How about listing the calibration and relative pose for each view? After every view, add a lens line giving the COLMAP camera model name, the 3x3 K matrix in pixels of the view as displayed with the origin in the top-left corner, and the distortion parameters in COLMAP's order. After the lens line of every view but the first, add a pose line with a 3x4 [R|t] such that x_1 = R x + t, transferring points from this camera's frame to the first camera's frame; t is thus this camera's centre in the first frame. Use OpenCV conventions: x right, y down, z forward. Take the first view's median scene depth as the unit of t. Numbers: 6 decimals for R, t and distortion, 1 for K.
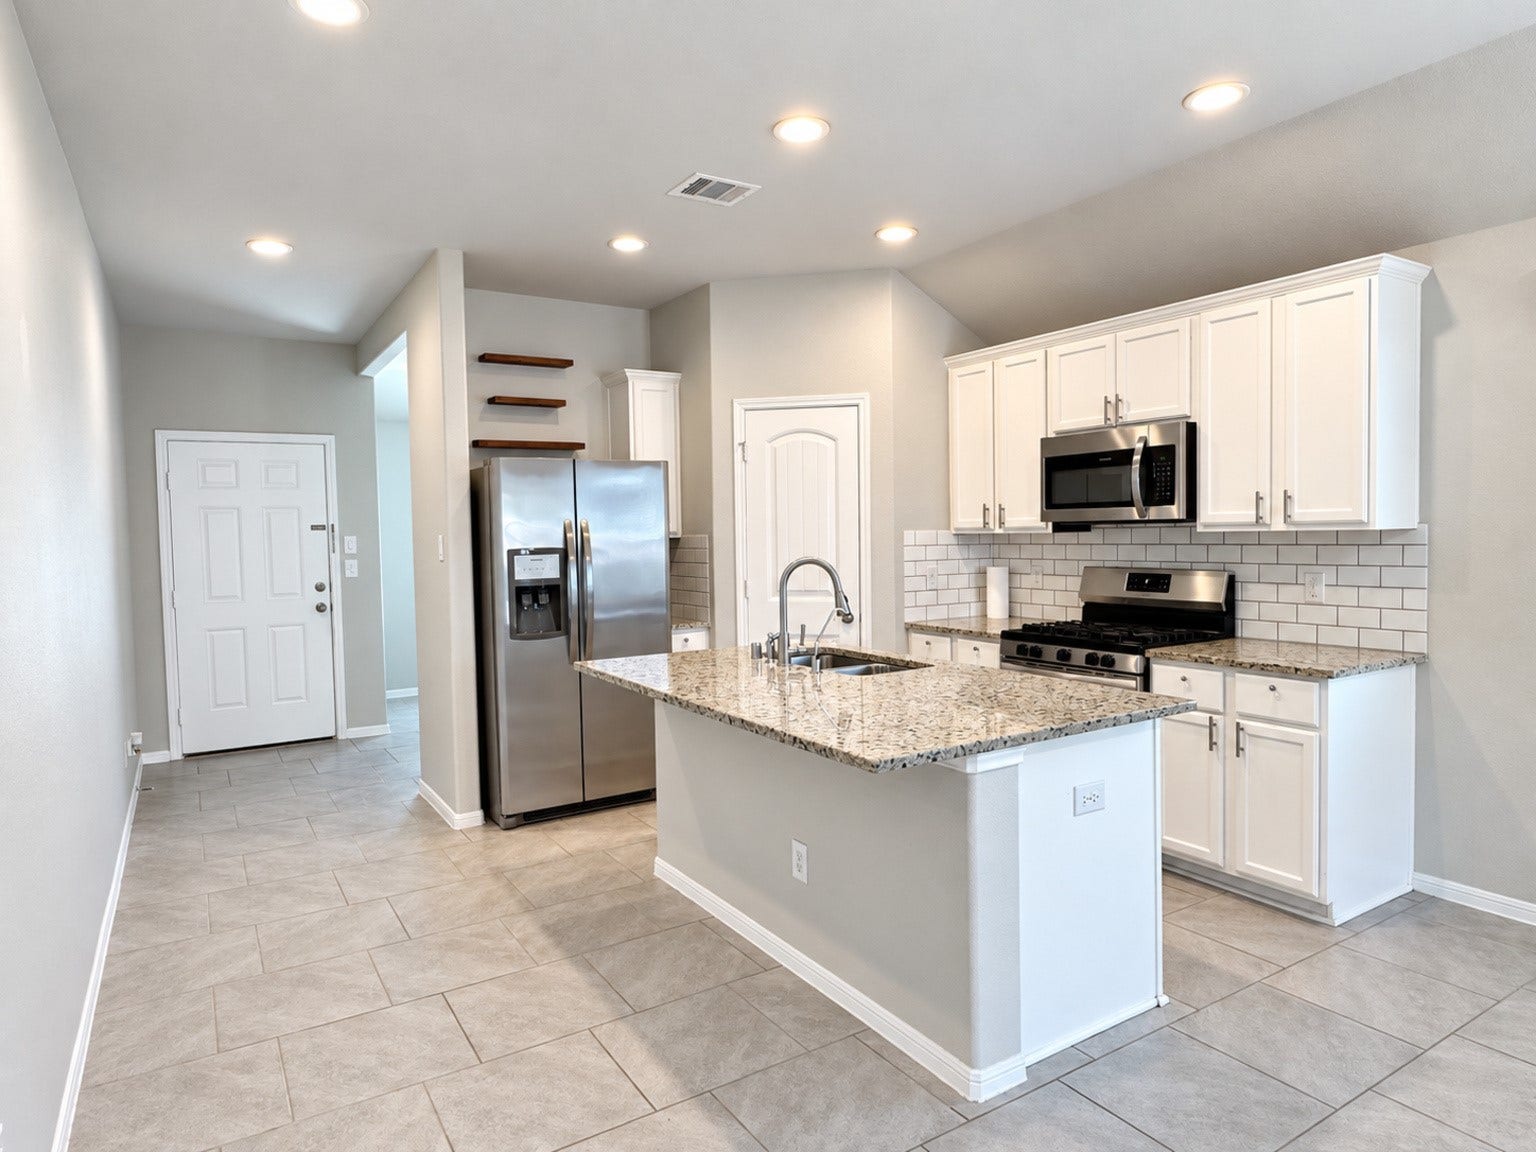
lens RADIAL K [[920.5, 0, 760.0], [0, 920.5, 572.9], [0, 0, 1]] dist [-0.001112, 0.000025]
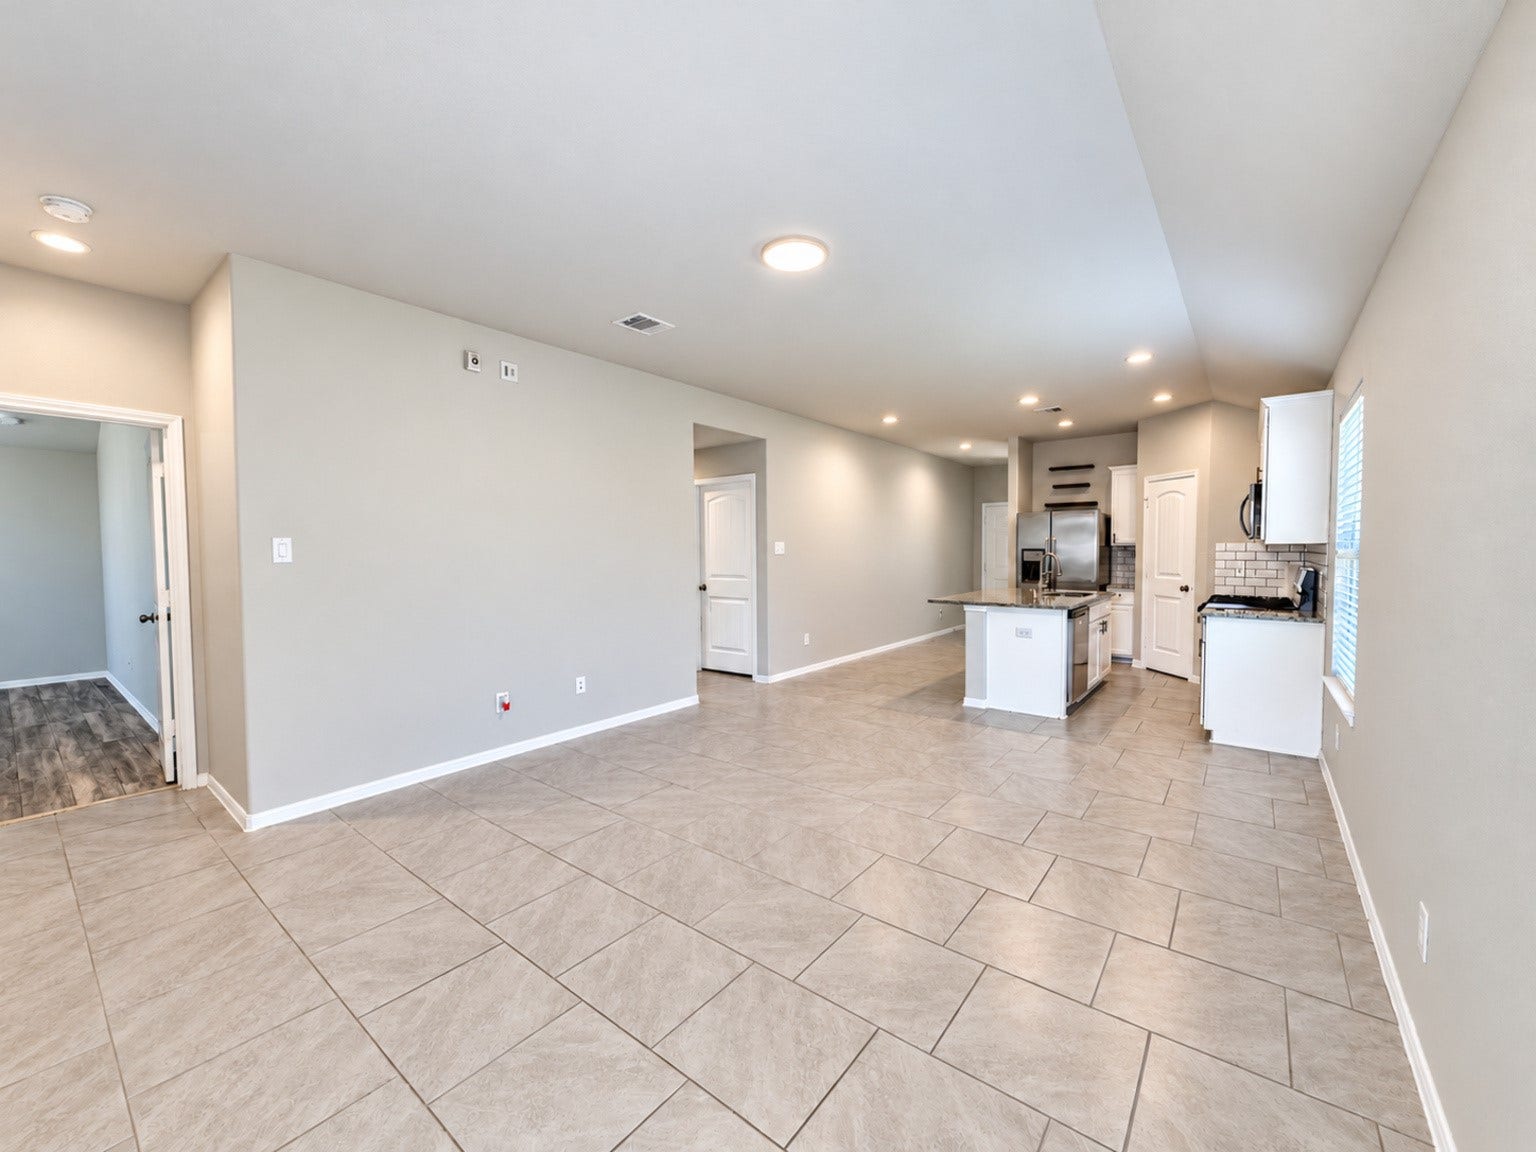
lens RADIAL K [[619.7, 0, 768.0], [0, 619.7, 576.0], [0, 0, 1]] dist [-0.000072, -0.000034]
pose [[0.340758, 0.060135, -0.938226, 1.176668], [-0.046580, 0.997807, 0.047036, 0.003359], [0.938996, 0.027675, 0.342812, -0.293799]]
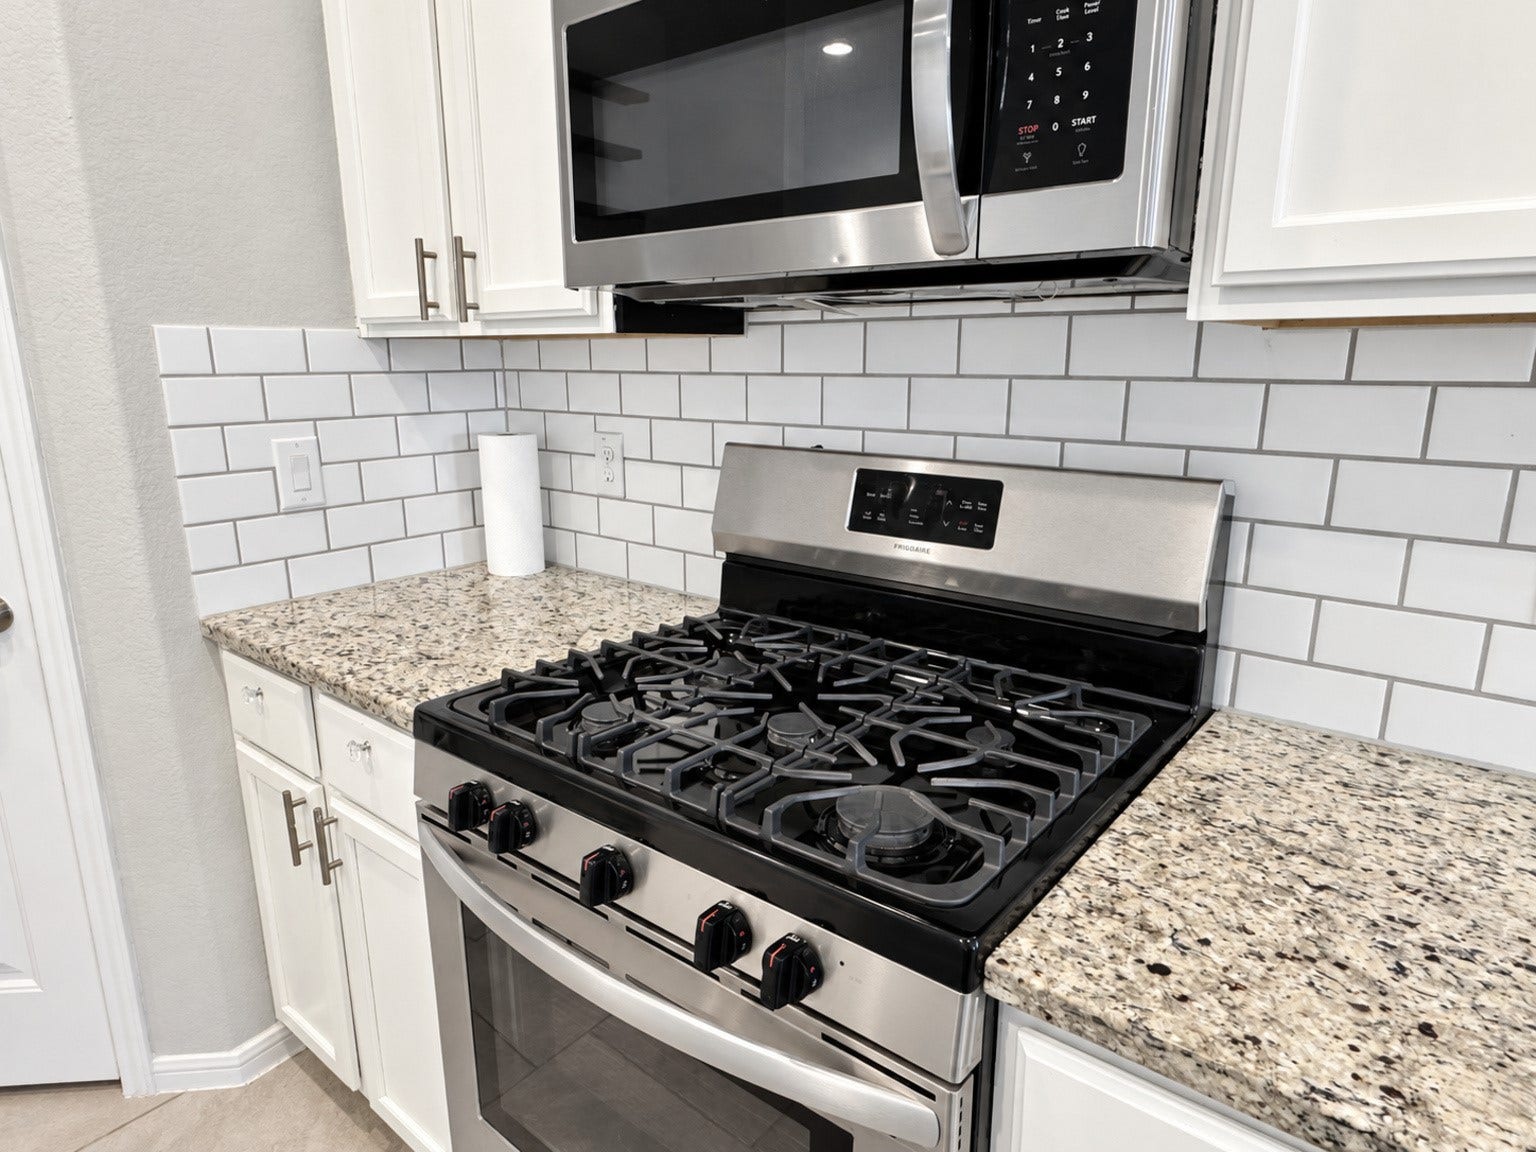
lens RADIAL K [[920.5, 0, 760.0], [0, 920.5, 572.9], [0, 0, 1]] dist [-0.001112, 0.000025]
pose [[0.944776, -0.061756, 0.321846, 0.281075], [0.001565, 0.982923, 0.184010, -0.024081], [-0.327713, -0.173344, 0.928739, 0.752948]]
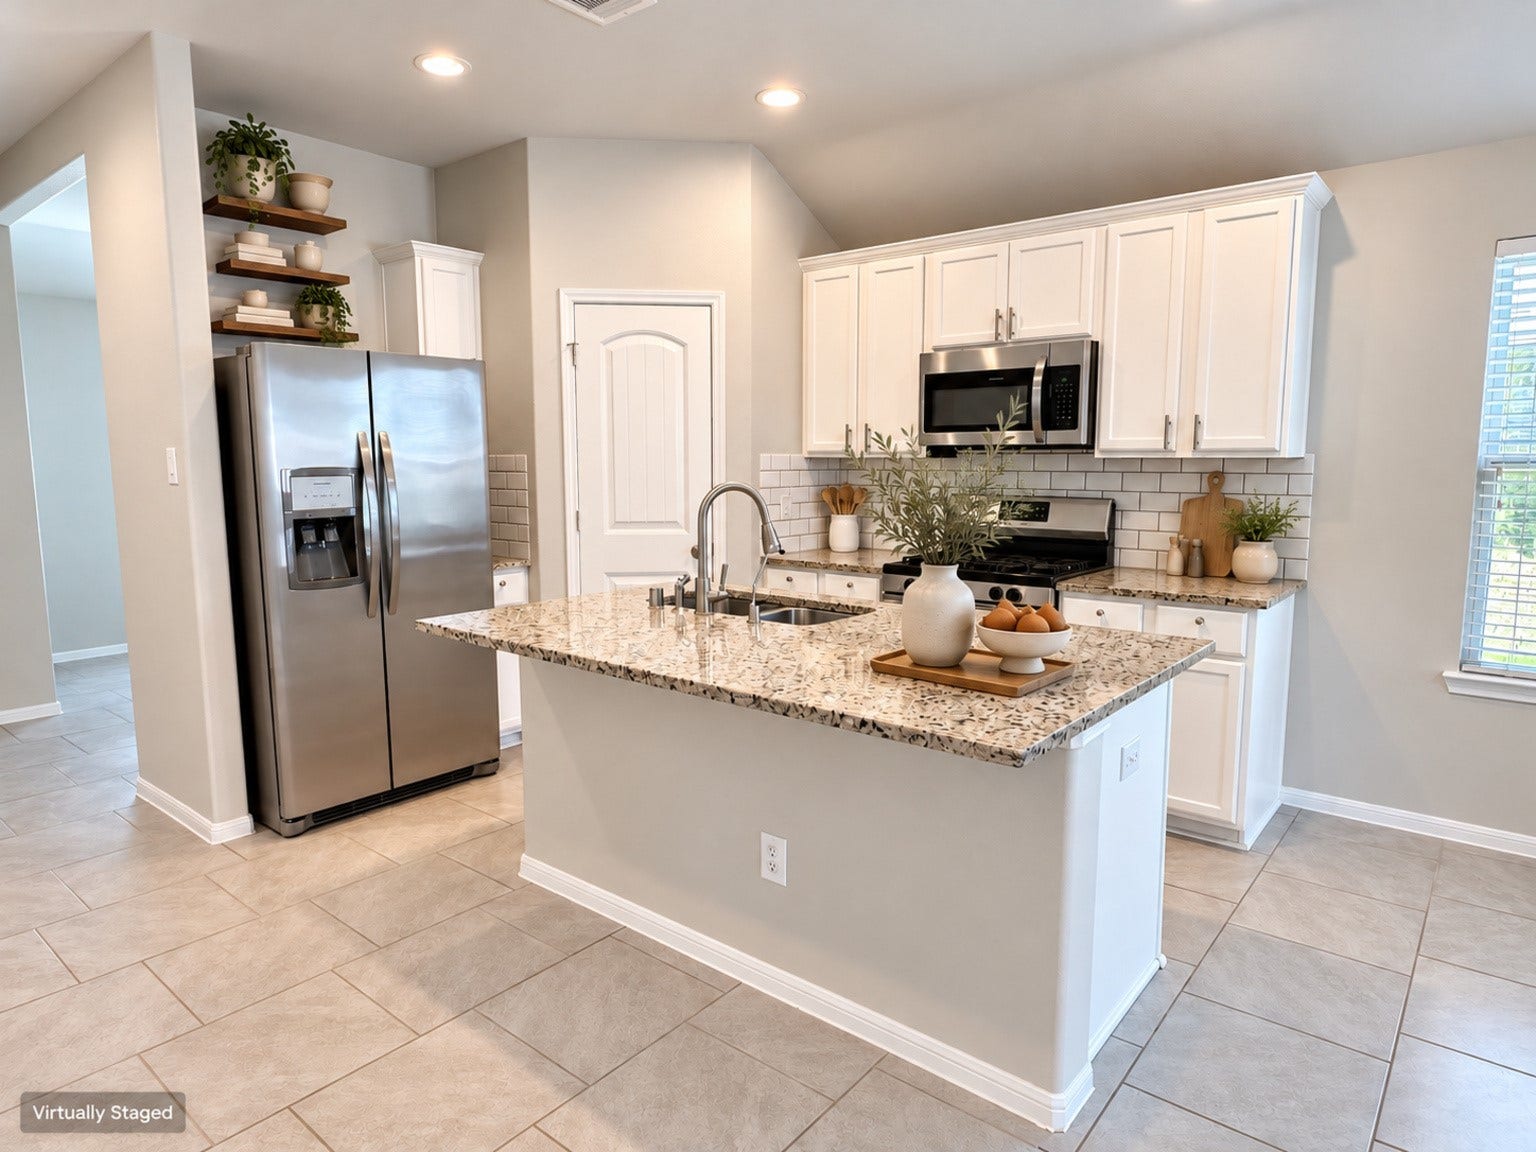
lens RADIAL K [[920.5, 0, 760.0], [0, 920.5, 572.9], [0, 0, 1]] dist [-0.001112, 0.000025]
pose [[0.947958, -0.023641, 0.317516, -0.150383], [-0.001032, 0.997006, 0.077315, 0.000626], [-0.318393, -0.073620, 0.945096, 0.177624]]
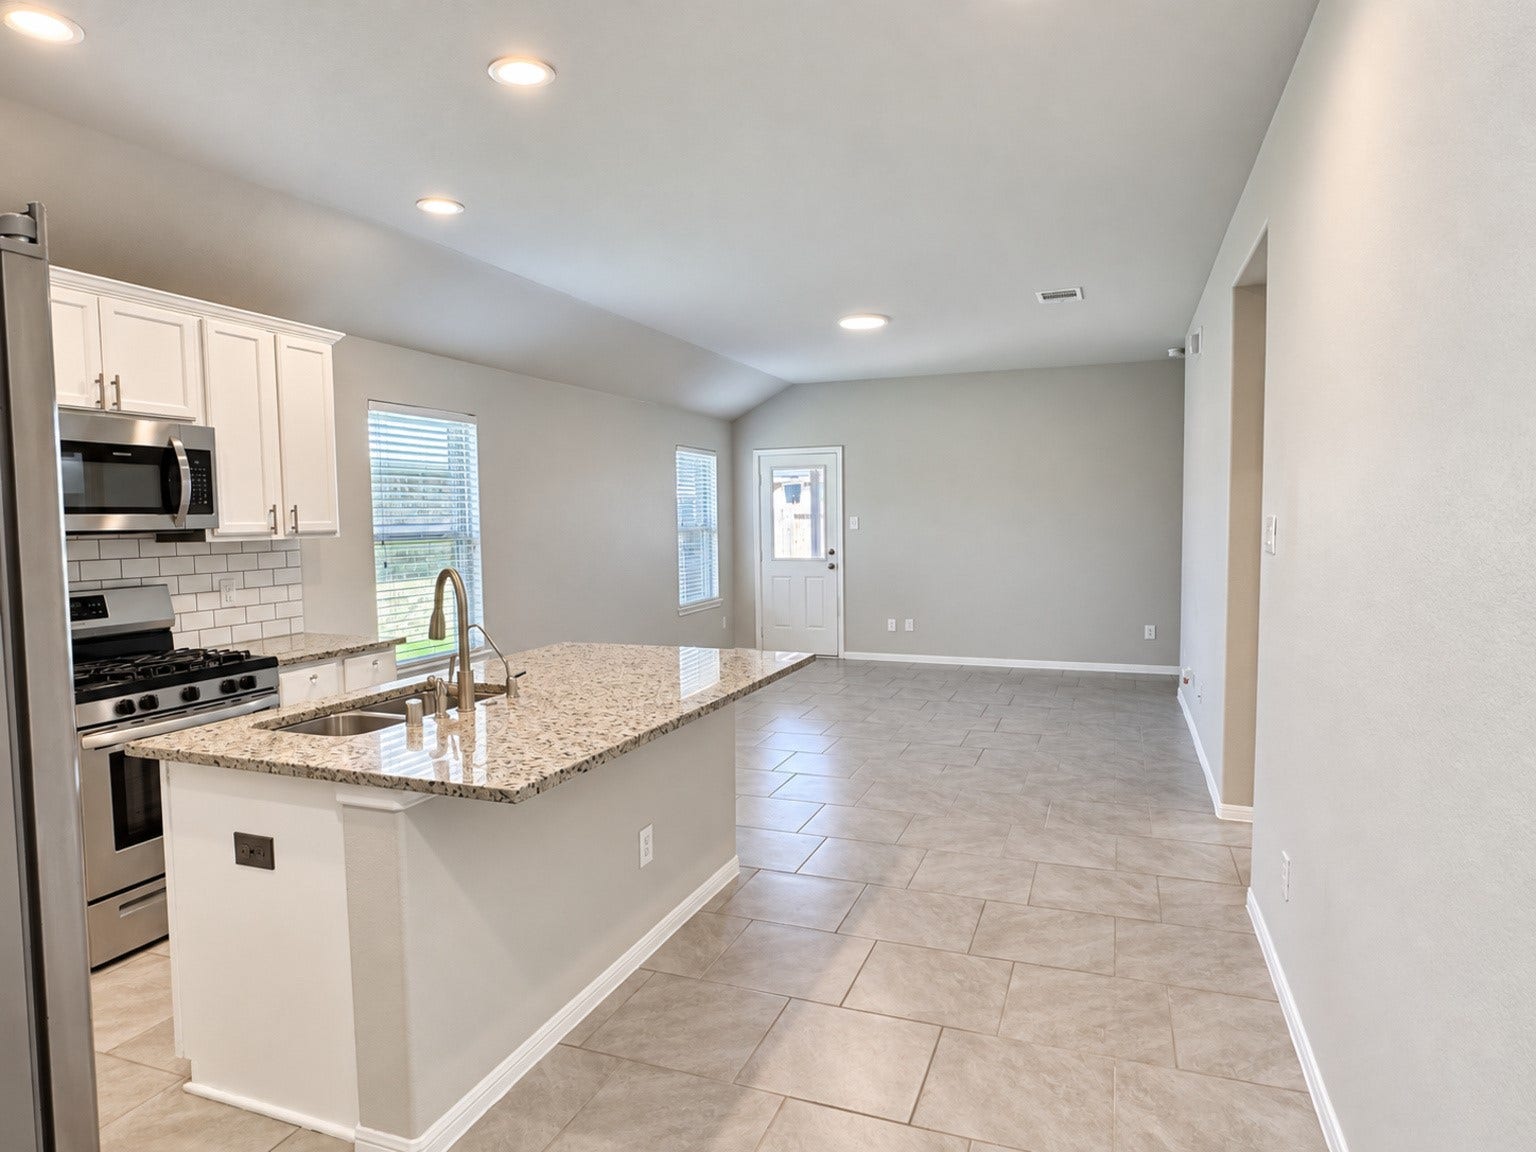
lens RADIAL K [[920.5, 0, 760.0], [0, 920.5, 572.9], [0, 0, 1]] dist [-0.001112, 0.000025]
pose [[-0.598751, -0.020852, 0.800664, -0.590504], [0.061905, 0.995466, 0.072219, -0.042603], [-0.798539, 0.092806, -0.594746, 1.019310]]
